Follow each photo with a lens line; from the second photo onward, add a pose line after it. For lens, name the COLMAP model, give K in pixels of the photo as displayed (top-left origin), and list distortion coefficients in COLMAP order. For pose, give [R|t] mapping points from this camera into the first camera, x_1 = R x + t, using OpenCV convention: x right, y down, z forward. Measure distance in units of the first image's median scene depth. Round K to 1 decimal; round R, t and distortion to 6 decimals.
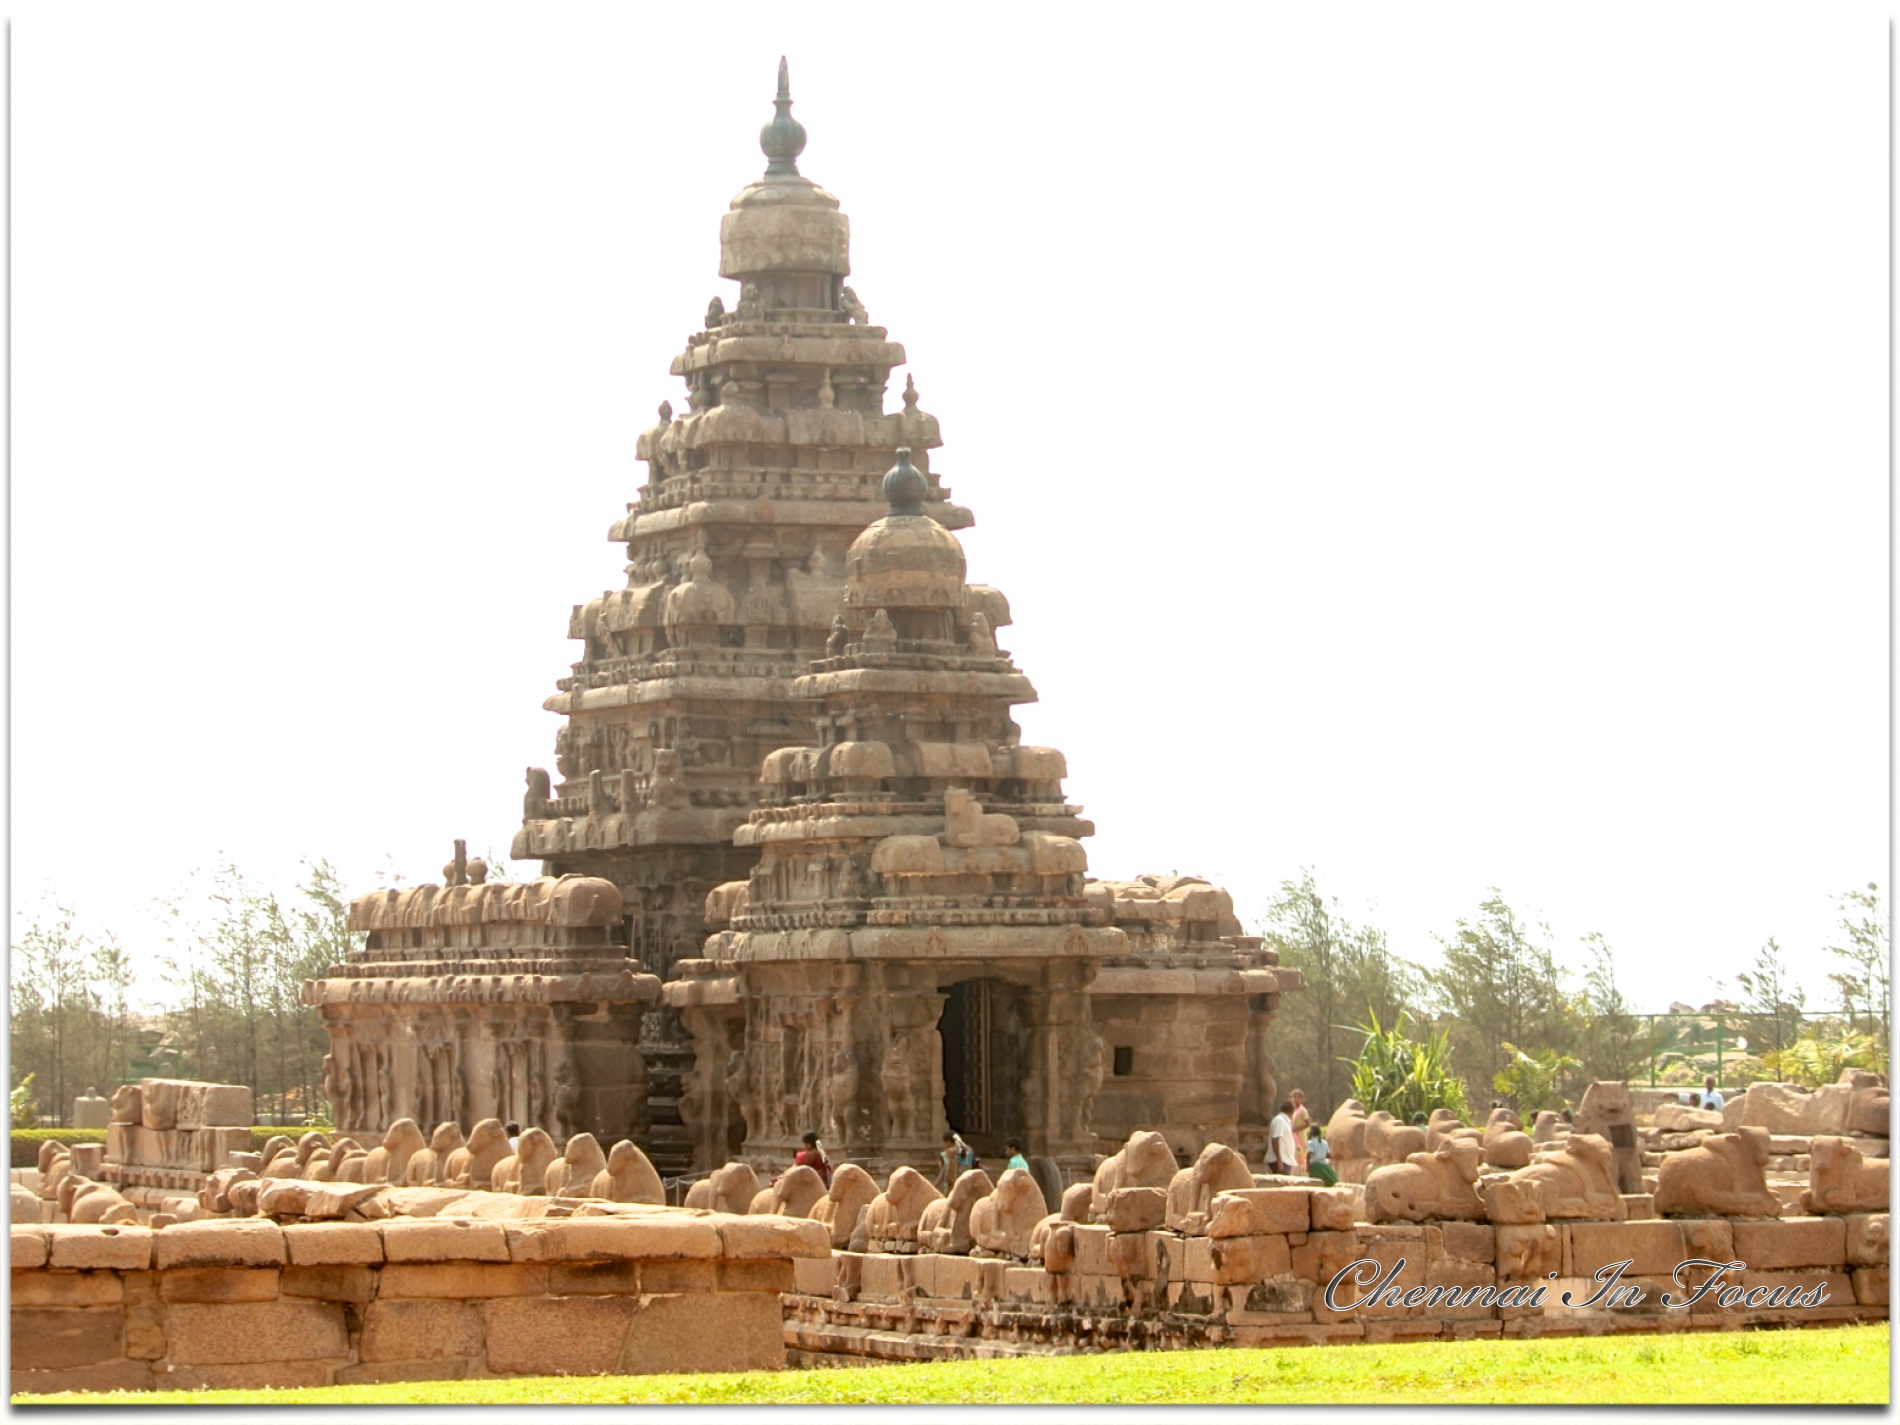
lens RADIAL K [[6798.0, 0, 950.9], [0, 6798.0, 580.4], [0, 0, 1]] dist [-0.260830, -1.292110]
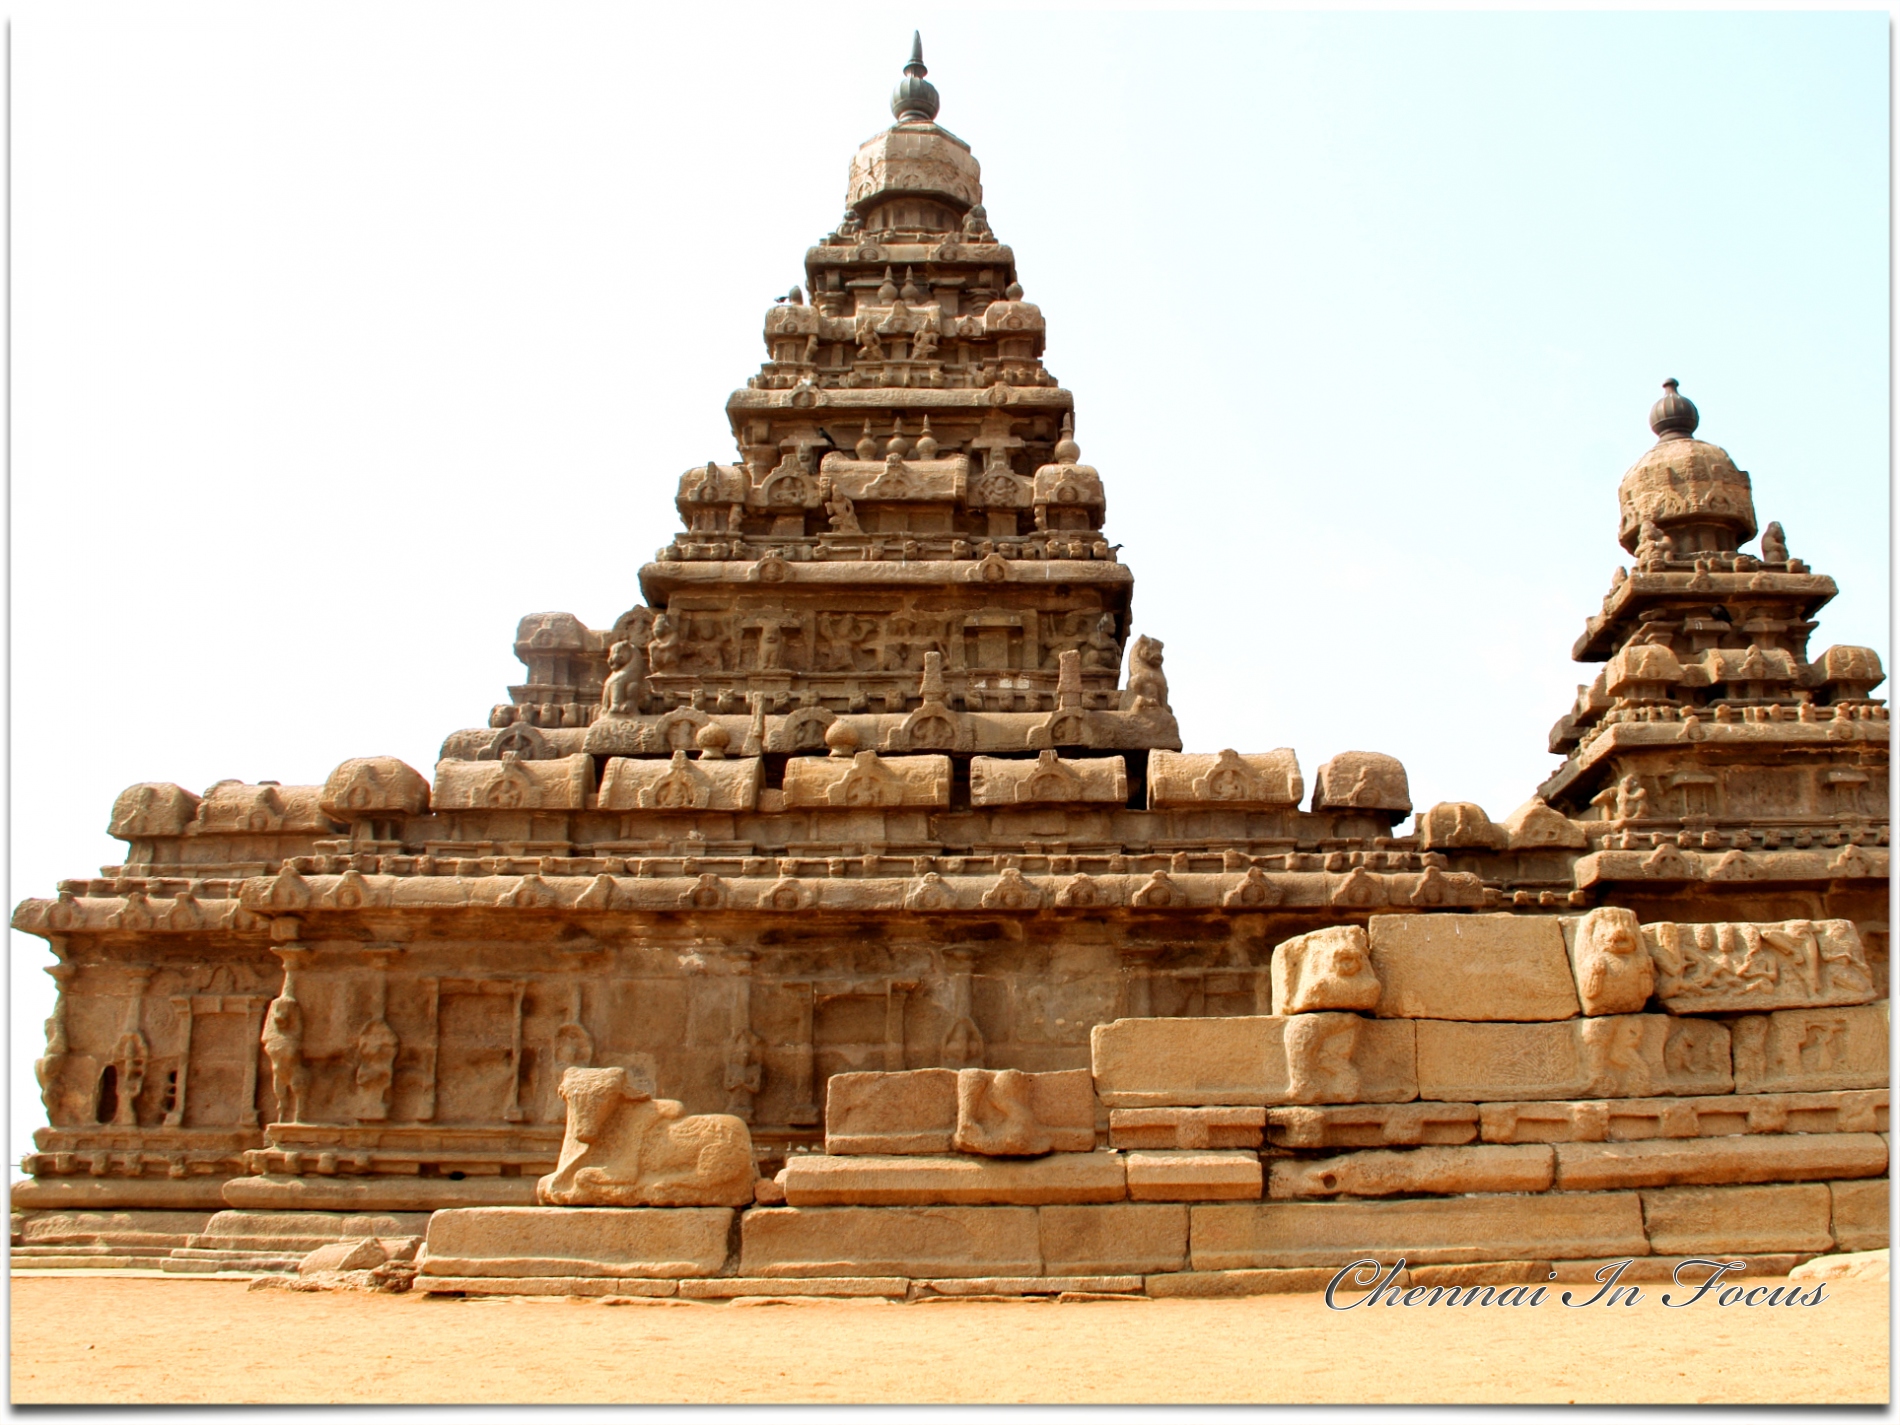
lens RADIAL K [[1827.0, 0, 1095.2], [0, 1827.0, 704.0], [0, 0, 1]] dist [-0.150927, 0.010813]
pose [[0.342383, 0.277222, 0.897732, -0.240091], [-0.045619, 0.959258, -0.278823, 0.094631], [-0.938452, 0.054511, 0.341080, 0.966961]]
